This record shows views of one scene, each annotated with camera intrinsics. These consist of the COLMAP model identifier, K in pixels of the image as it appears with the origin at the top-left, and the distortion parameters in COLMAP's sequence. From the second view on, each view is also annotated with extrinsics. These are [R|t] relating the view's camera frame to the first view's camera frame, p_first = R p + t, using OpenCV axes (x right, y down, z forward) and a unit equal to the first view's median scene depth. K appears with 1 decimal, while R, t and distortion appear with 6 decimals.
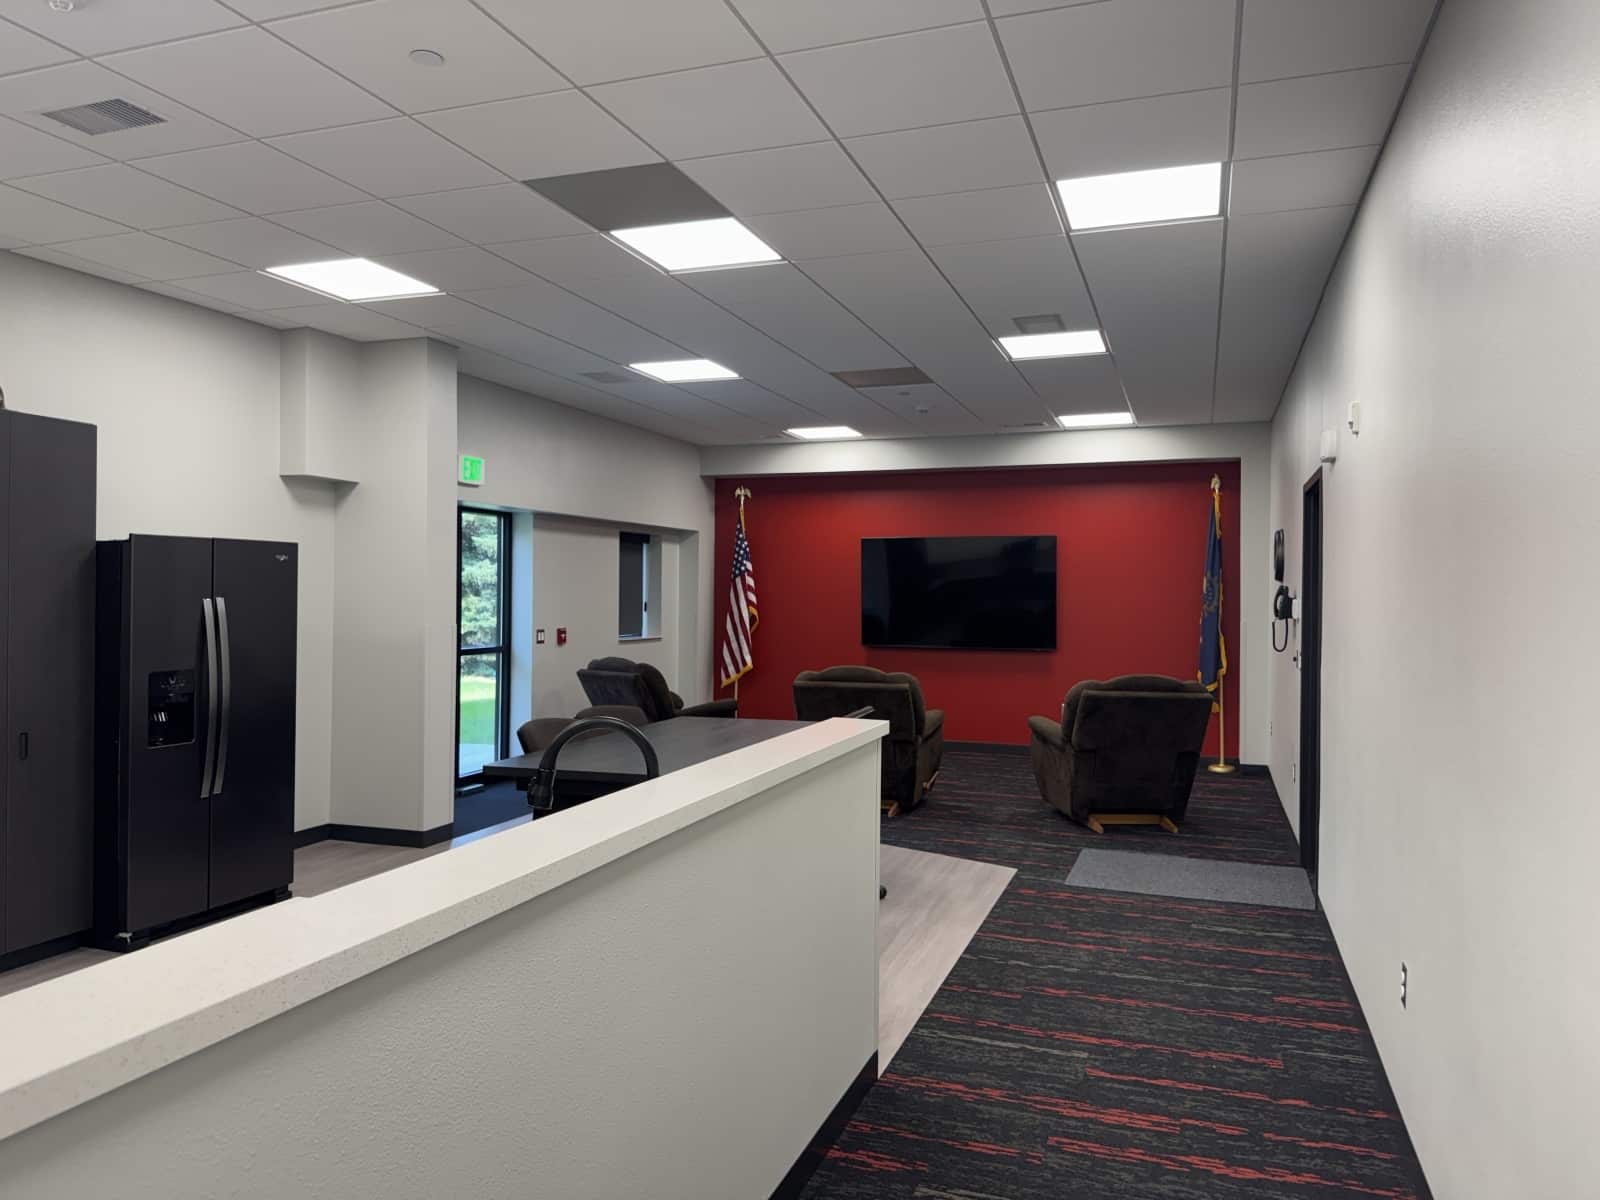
lens RADIAL K [[1132.3, 0, 799.5], [0, 1132.3, 597.8], [0, 0, 1]] dist [0.001036, -0.004561]
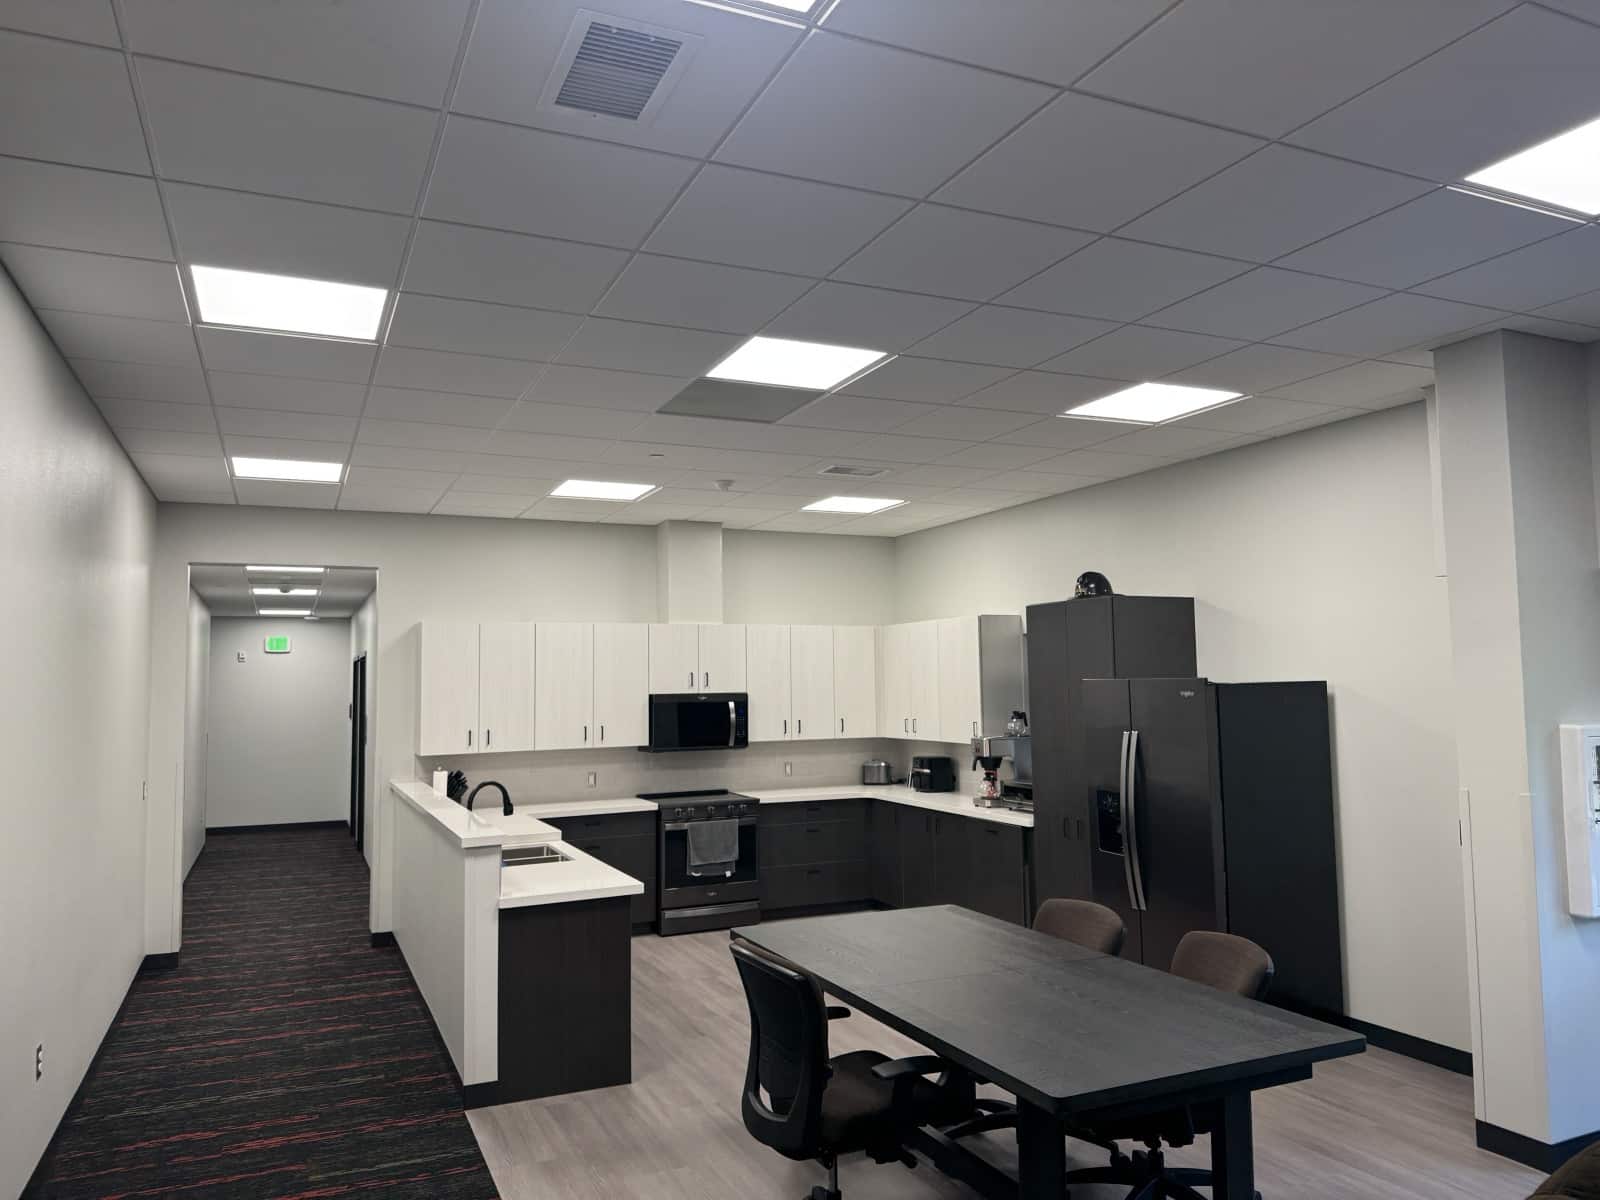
lens RADIAL K [[1132.3, 0, 800.0], [0, 1132.3, 602.2], [0, 0, 1]] dist [0.001036, -0.004561]
pose [[-0.721006, -0.051255, -0.691030, 0.750265], [0.006936, 0.996677, -0.081162, -0.058657], [0.692894, -0.063312, -0.718255, 2.317523]]
